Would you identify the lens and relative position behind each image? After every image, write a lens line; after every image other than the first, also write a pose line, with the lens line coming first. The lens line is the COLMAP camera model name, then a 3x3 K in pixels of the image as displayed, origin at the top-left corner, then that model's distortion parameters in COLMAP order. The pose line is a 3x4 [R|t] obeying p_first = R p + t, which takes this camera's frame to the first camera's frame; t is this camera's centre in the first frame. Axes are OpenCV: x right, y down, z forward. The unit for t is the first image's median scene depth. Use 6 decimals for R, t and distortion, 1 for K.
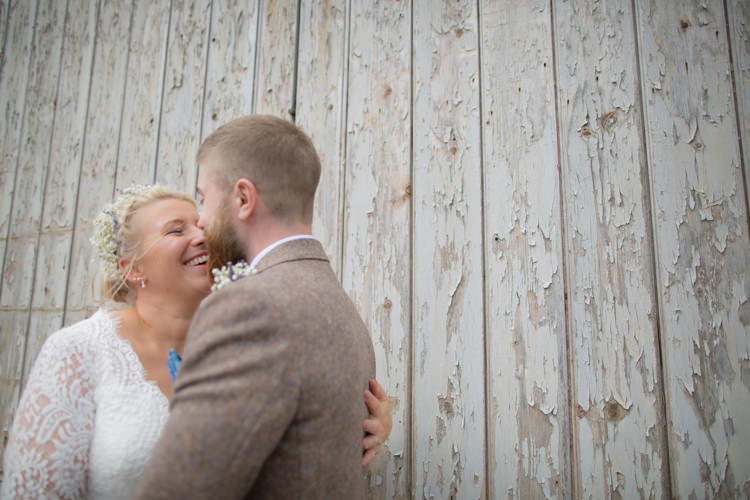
lens RADIAL K [[514.6, 0, 373.7], [0, 514.6, 253.1], [0, 0, 1]] dist [-0.008202, 0.003539]
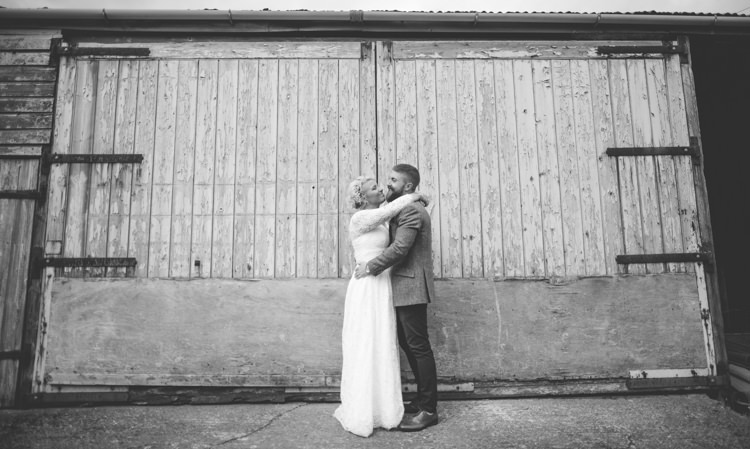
lens RADIAL K [[528.3, 0, 375.3], [0, 528.3, 221.3], [0, 0, 1]] dist [0.004516, 0.000132]
pose [[0.912123, 0.025641, 0.409115, -1.871200], [-0.036805, 0.999133, 0.019437, 0.115209], [-0.408262, -0.032786, 0.912276, -2.418712]]
